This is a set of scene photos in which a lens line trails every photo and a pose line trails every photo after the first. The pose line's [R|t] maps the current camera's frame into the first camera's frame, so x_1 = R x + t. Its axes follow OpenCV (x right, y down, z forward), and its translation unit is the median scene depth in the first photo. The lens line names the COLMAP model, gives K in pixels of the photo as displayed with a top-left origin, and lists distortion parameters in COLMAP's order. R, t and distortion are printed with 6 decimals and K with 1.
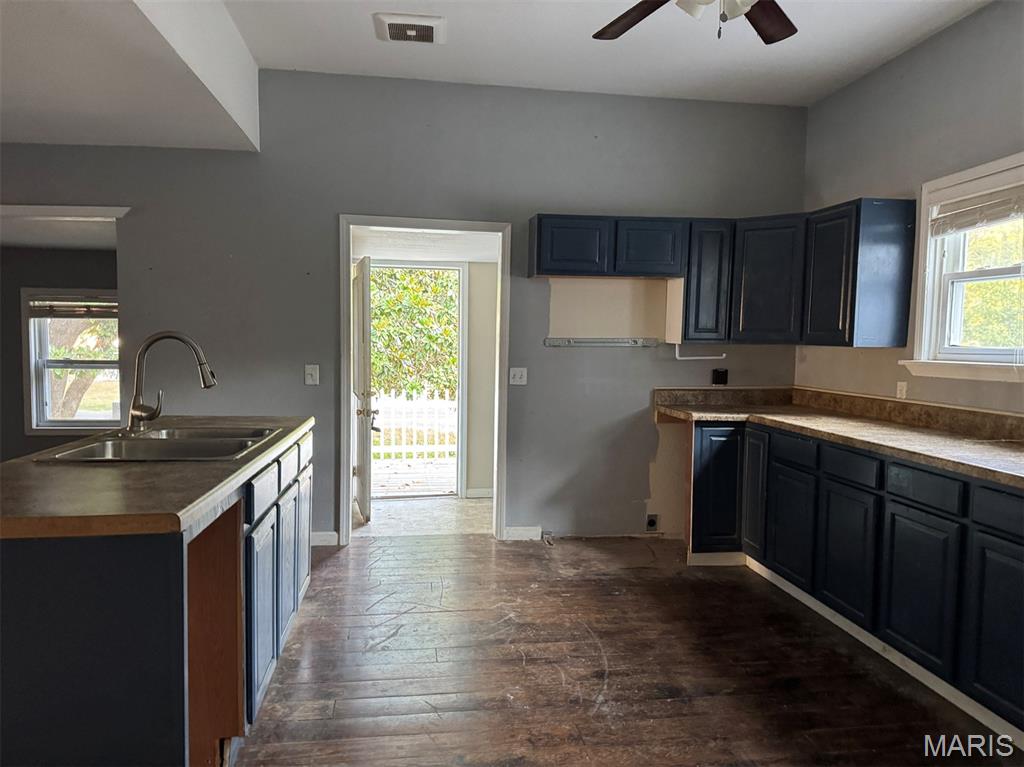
lens RADIAL K [[712.5, 0, 518.5], [0, 712.5, 388.0], [0, 0, 1]] dist [0.007178, -0.007140]
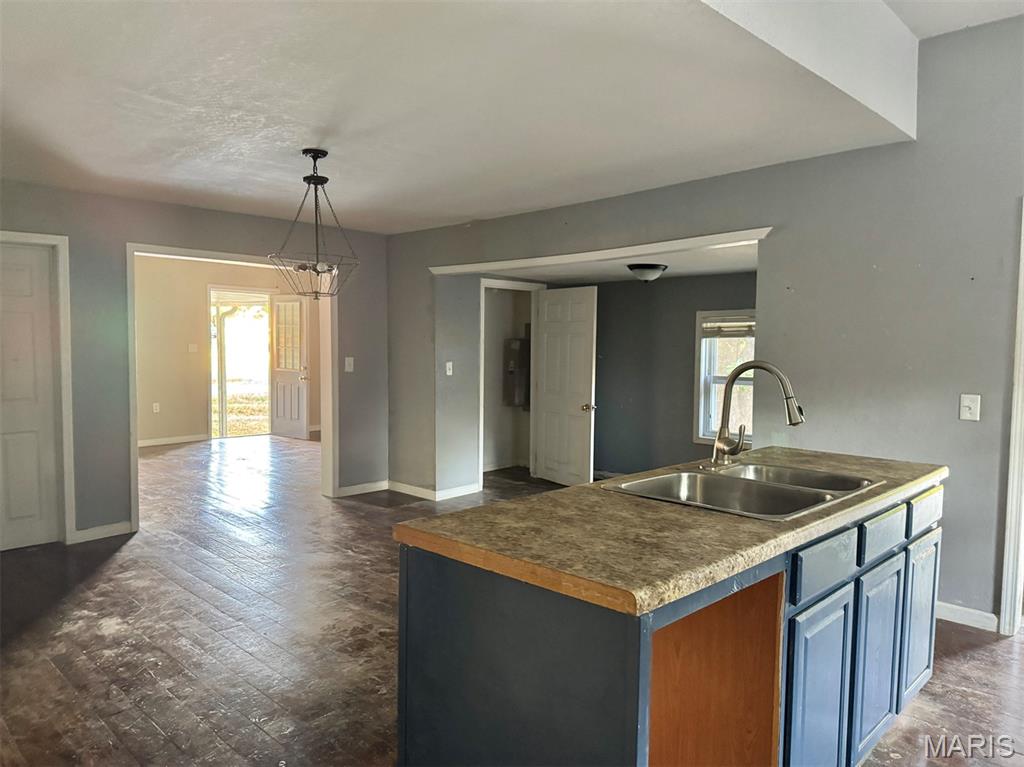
lens RADIAL K [[712.5, 0, 509.2], [0, 712.5, 388.3], [0, 0, 1]] dist [0.007178, -0.007140]
pose [[0.598350, 0.039559, -0.800258, 0.043163], [-0.048747, 0.998728, 0.012922, -0.030533], [0.799751, 0.031278, 0.599517, 0.149082]]
